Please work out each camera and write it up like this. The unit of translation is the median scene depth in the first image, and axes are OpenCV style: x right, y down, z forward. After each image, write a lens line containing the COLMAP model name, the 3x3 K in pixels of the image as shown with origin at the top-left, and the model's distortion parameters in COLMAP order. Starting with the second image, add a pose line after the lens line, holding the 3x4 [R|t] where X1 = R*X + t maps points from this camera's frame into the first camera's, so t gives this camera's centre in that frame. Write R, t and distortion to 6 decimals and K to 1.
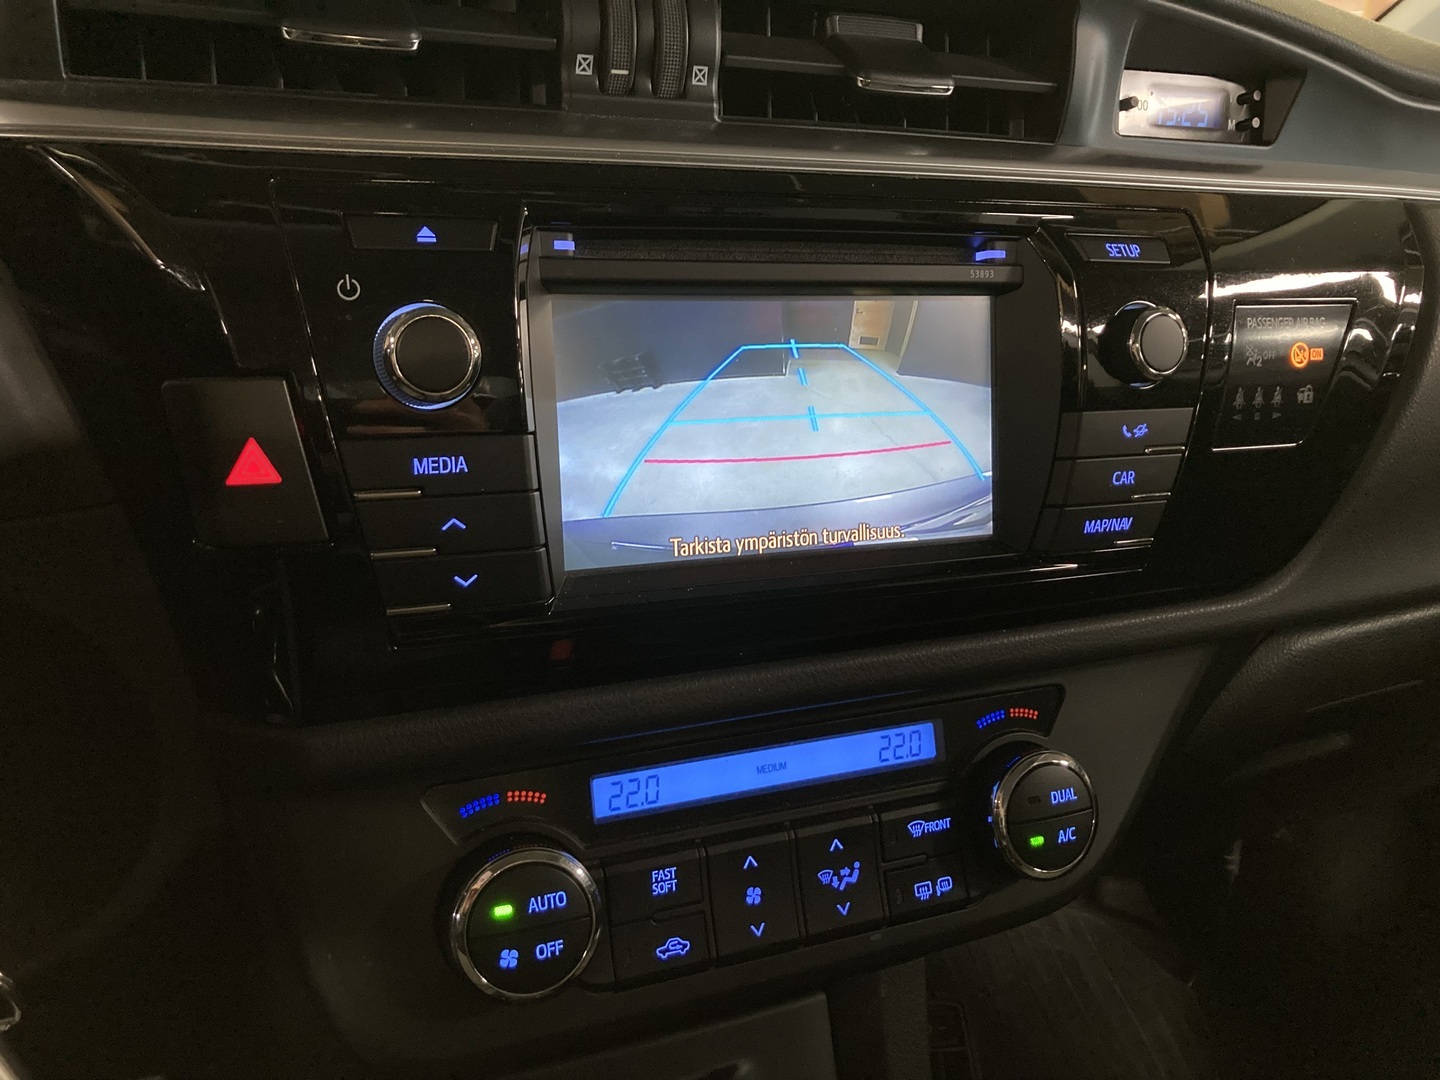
lens RADIAL K [[1151.4, 0, 720.0], [0, 1151.4, 540.0], [0, 0, 1]] dist [0.004863, 0.003340]
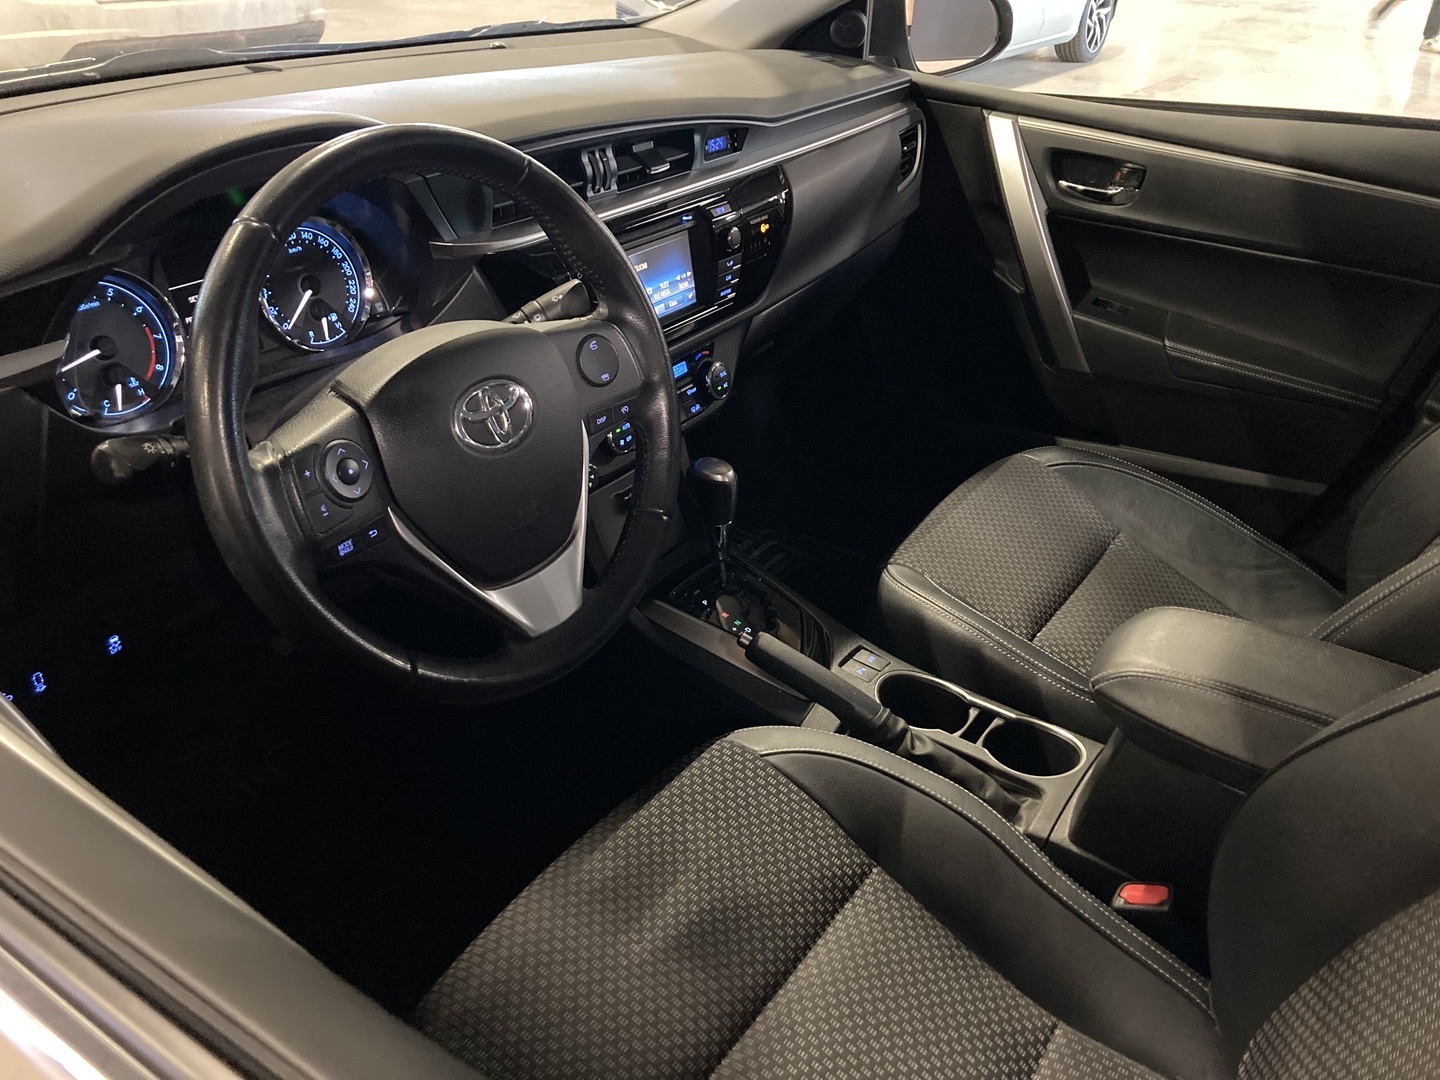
lens RADIAL K [[1151.4, 0, 720.0], [0, 1151.4, 540.0], [0, 0, 1]] dist [0.004863, 0.003340]
pose [[0.833976, -0.276302, 0.477641, -1.487674], [0.135869, 0.941778, 0.307561, -0.368426], [-0.534812, -0.191601, 0.822961, -1.912506]]
